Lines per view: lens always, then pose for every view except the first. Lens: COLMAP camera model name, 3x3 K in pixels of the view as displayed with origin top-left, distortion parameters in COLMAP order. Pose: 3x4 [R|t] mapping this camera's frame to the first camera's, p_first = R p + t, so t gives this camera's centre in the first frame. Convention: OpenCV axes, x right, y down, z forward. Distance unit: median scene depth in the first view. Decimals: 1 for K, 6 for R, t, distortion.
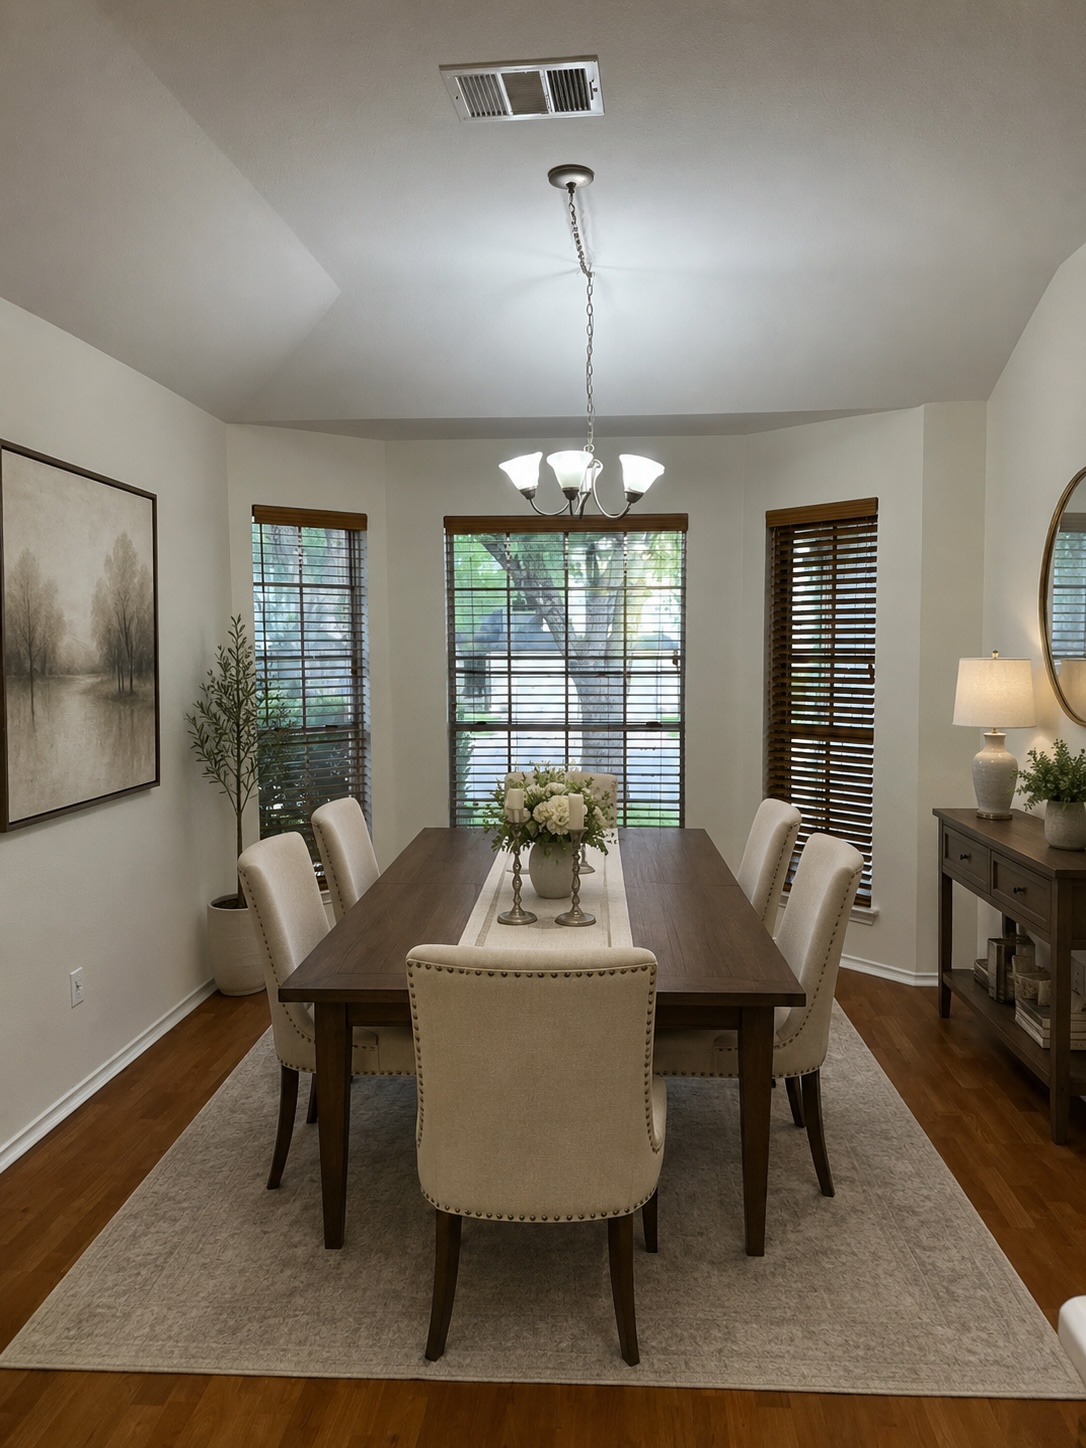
lens RADIAL K [[1121.6, 0, 546.0], [0, 1121.6, 717.3], [0, 0, 1]] dist [0.064936, -0.018229]
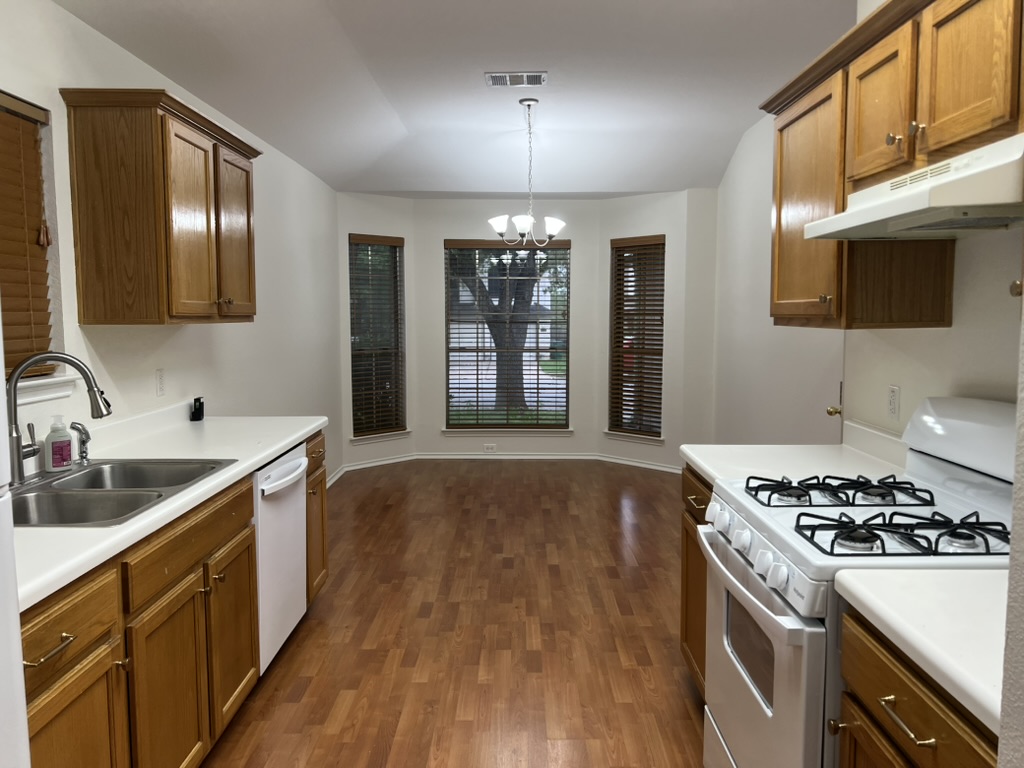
lens RADIAL K [[771.0, 0, 512.6], [0, 771.0, 384.0], [0, 0, 1]] dist [0.015511, 0.003079]
pose [[0.997452, -0.001747, 0.071319, -0.098008], [-0.000286, 0.999594, 0.028478, 0.042594], [-0.071340, -0.028426, 0.997047, -0.458865]]
